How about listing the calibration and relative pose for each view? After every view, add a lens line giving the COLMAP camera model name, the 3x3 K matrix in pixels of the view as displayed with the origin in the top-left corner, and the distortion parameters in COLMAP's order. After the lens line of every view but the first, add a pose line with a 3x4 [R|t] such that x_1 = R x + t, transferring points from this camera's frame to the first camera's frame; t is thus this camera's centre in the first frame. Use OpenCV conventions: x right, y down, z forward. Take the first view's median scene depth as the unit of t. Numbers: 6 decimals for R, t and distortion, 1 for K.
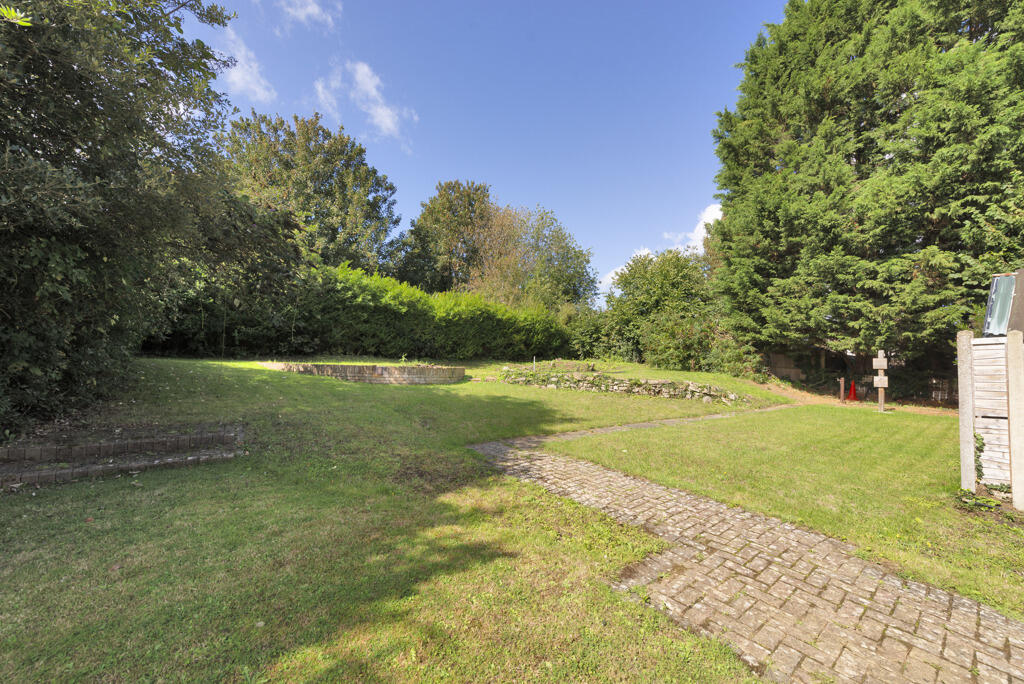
lens RADIAL K [[404.8, 0, 514.4], [0, 404.8, 349.3], [0, 0, 1]] dist [0.000789, 0.000042]
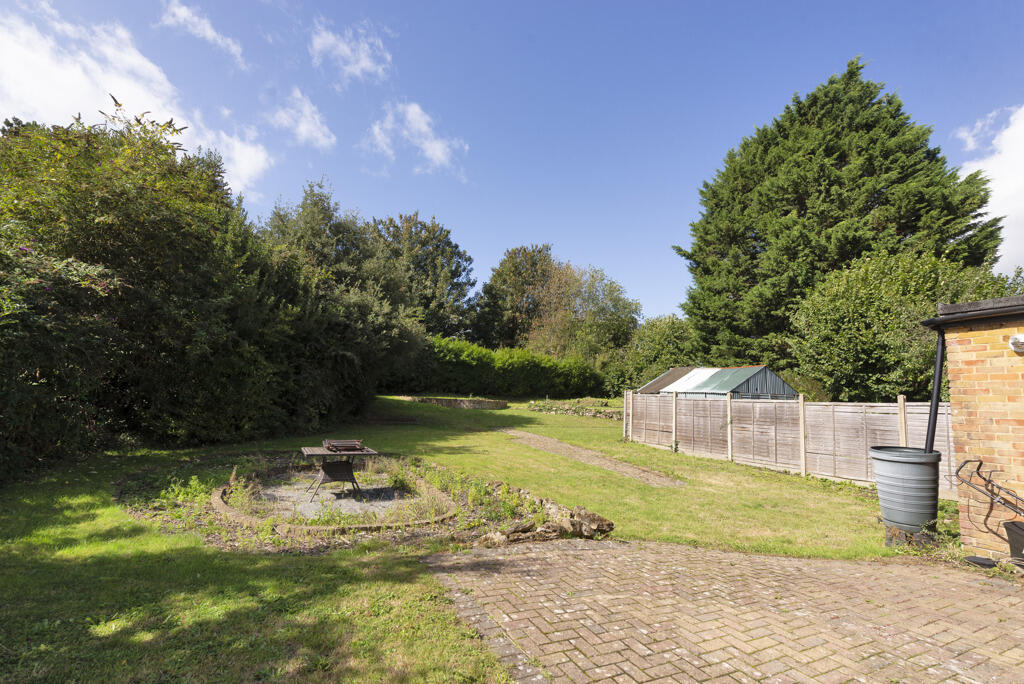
lens RADIAL K [[476.7, 0, 507.0], [0, 476.7, 344.4], [0, 0, 1]] dist [0.039338, -0.031676]
pose [[0.976254, -0.009206, -0.216433, 0.170860], [-0.009193, 0.996436, -0.083851, -0.013129], [0.216434, 0.083850, 0.972690, -0.524331]]
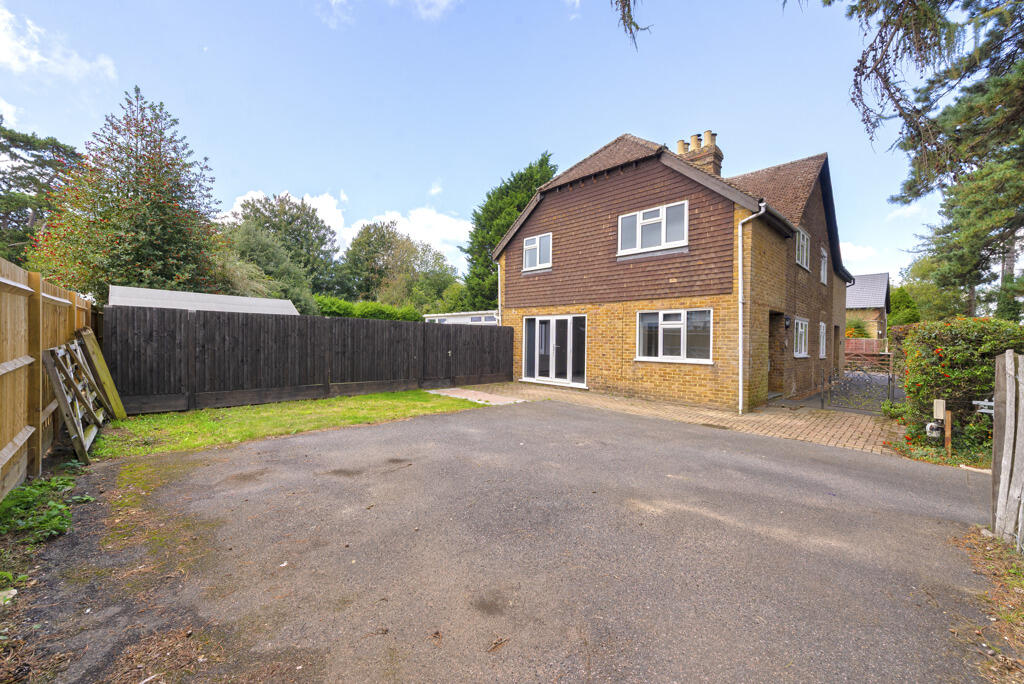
lens RADIAL K [[413.9, 0, 498.5], [0, 413.9, 364.6], [0, 0, 1]] dist [0.001265, 0.000195]
pose [[0.997075, -0.008357, 0.075977, 0.342151], [0.000310, 0.994439, 0.105313, -0.030527], [-0.076435, -0.104982, 0.991532, -1.133081]]
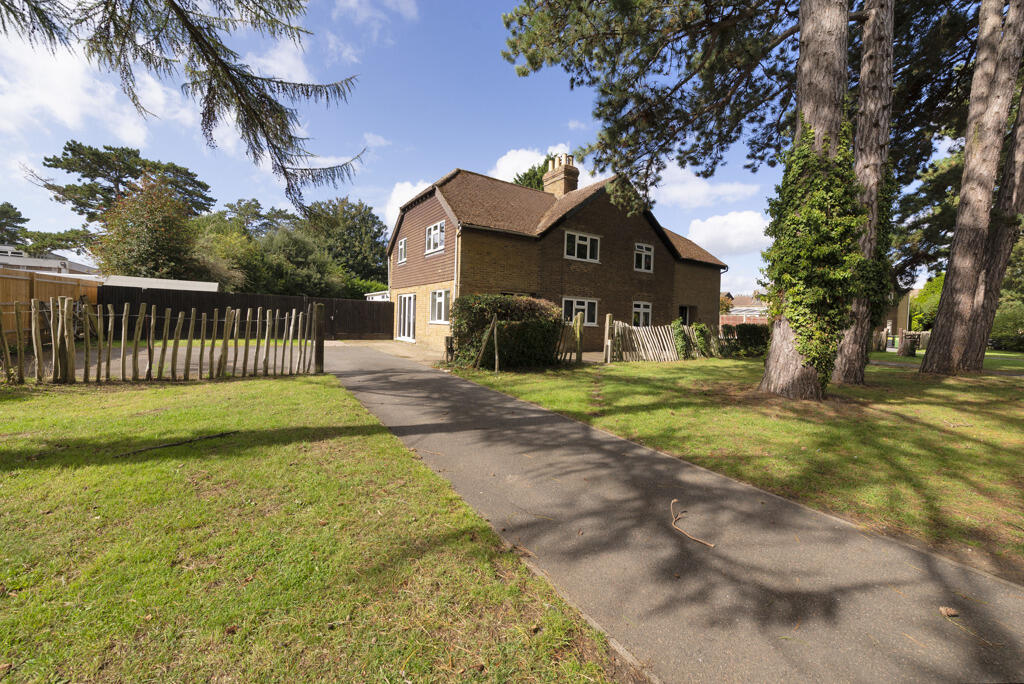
lens RADIAL K [[411.8, 0, 523.6], [0, 411.8, 331.9], [0, 0, 1]] dist [0.000268, -0.000016]
pose [[0.997371, 0.010111, -0.071752, 0.703076], [-0.005292, 0.997736, 0.067040, -0.020319], [0.072268, -0.066484, 0.995167, -1.346400]]
